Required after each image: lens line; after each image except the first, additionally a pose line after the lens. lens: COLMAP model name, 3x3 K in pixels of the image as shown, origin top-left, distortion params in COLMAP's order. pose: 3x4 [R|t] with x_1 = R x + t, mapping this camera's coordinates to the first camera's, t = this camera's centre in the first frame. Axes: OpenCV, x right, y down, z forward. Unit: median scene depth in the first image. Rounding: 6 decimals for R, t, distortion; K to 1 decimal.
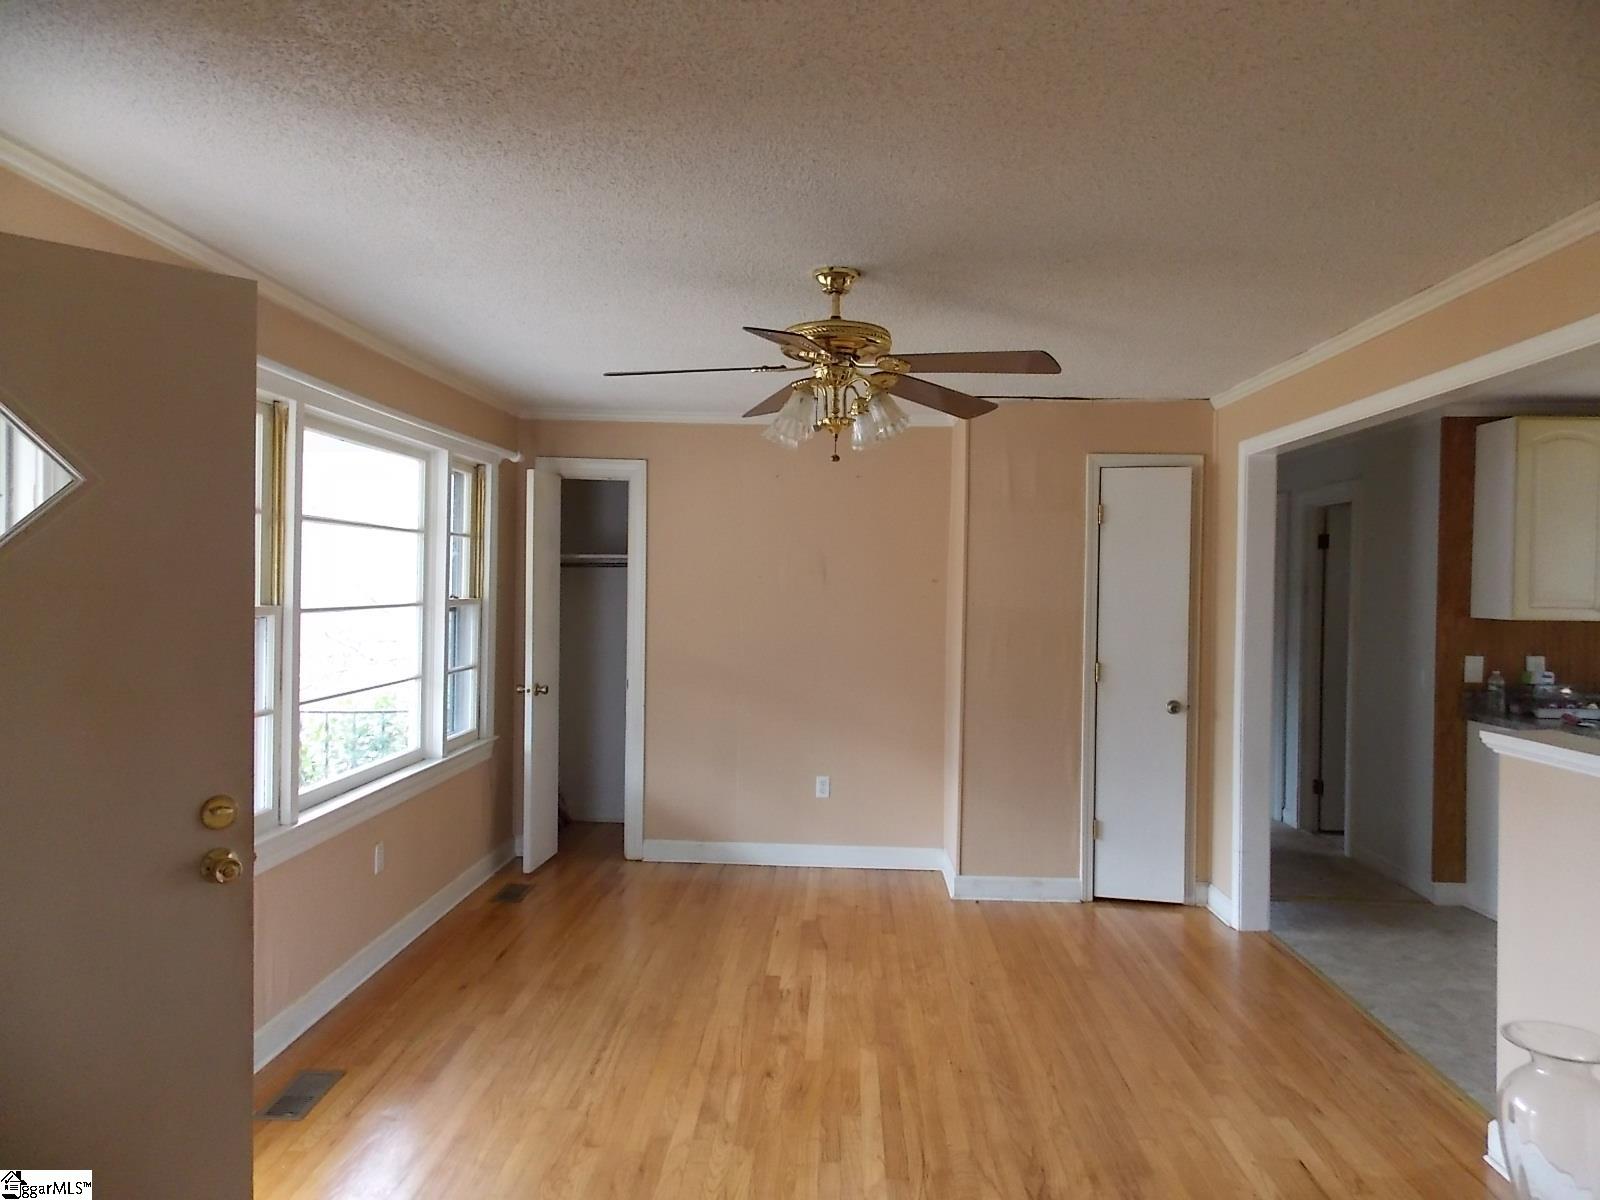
lens RADIAL K [[1059.7, 0, 800.5], [0, 1059.7, 603.4], [0, 0, 1]] dist [0.016212, -0.006293]
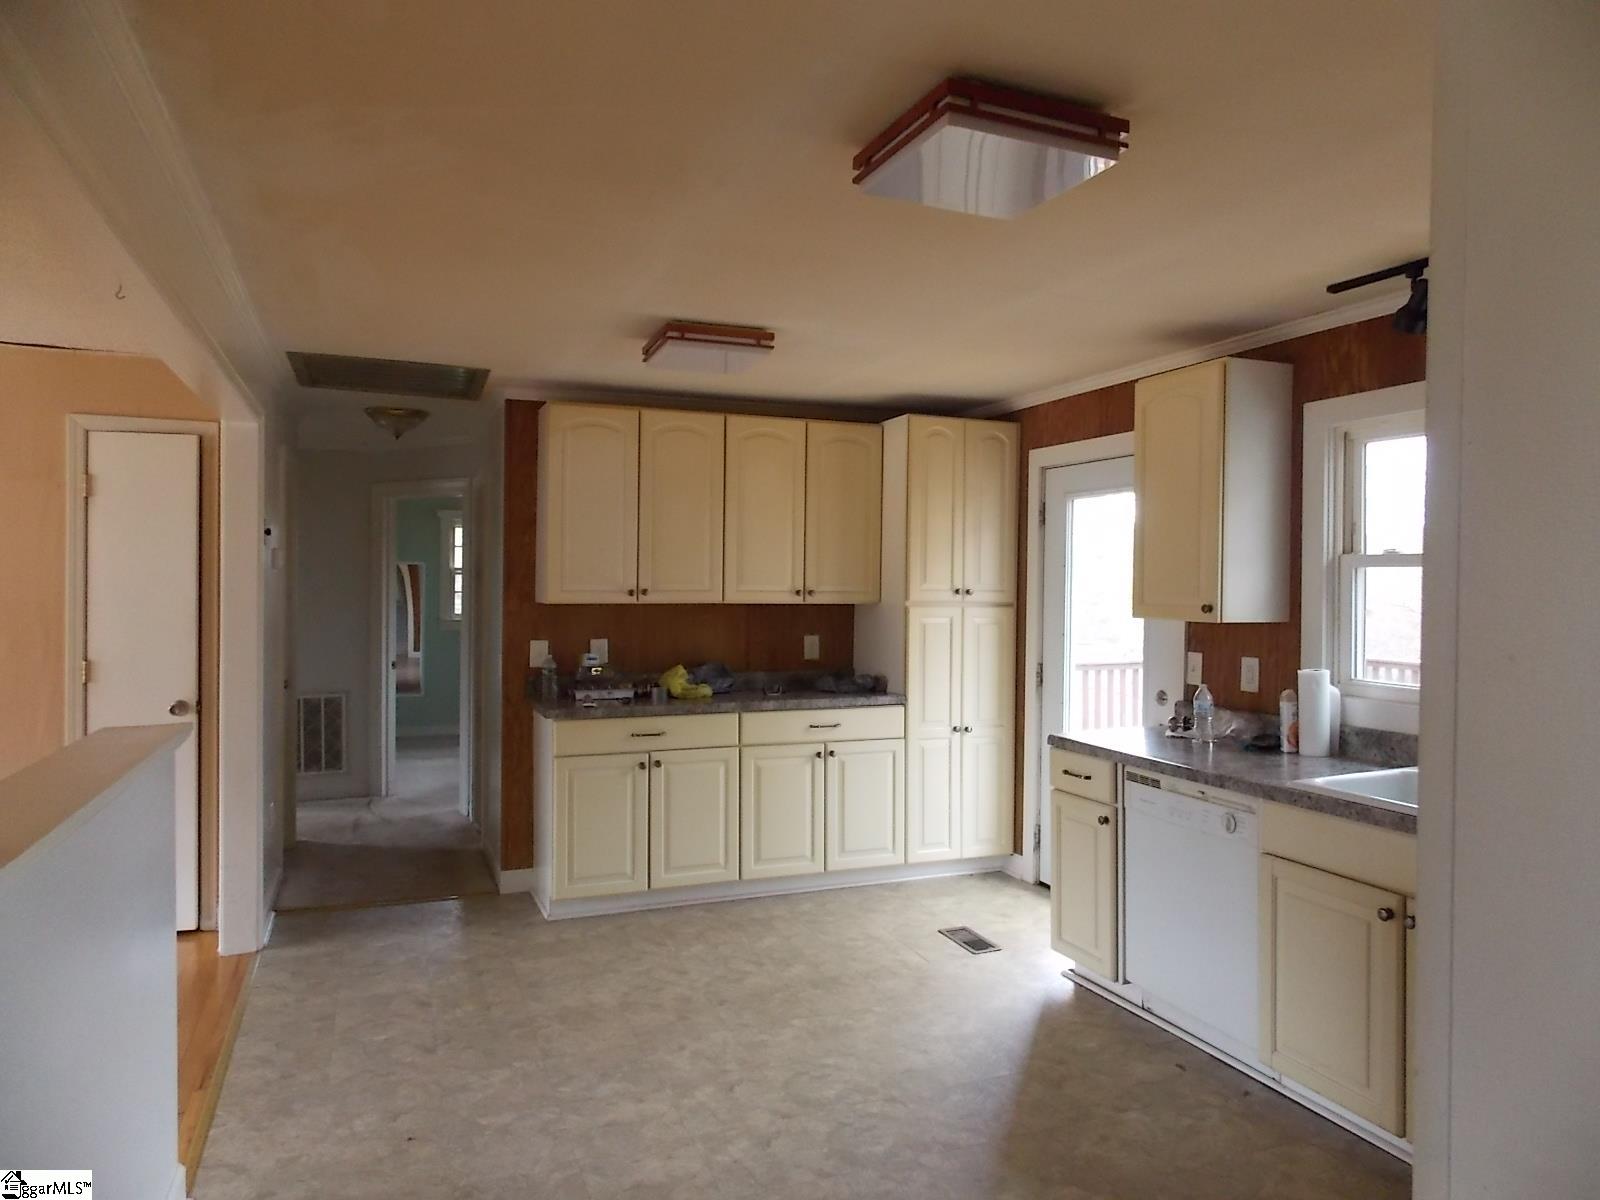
lens RADIAL K [[1059.7, 0, 866.8], [0, 1059.7, 591.2], [0, 0, 1]] dist [0.016212, -0.006293]
pose [[0.911874, -0.005911, 0.410429, 0.503884], [0.004973, 0.999982, 0.003354, 0.000931], [-0.410441, -0.001018, 0.911887, -0.037375]]
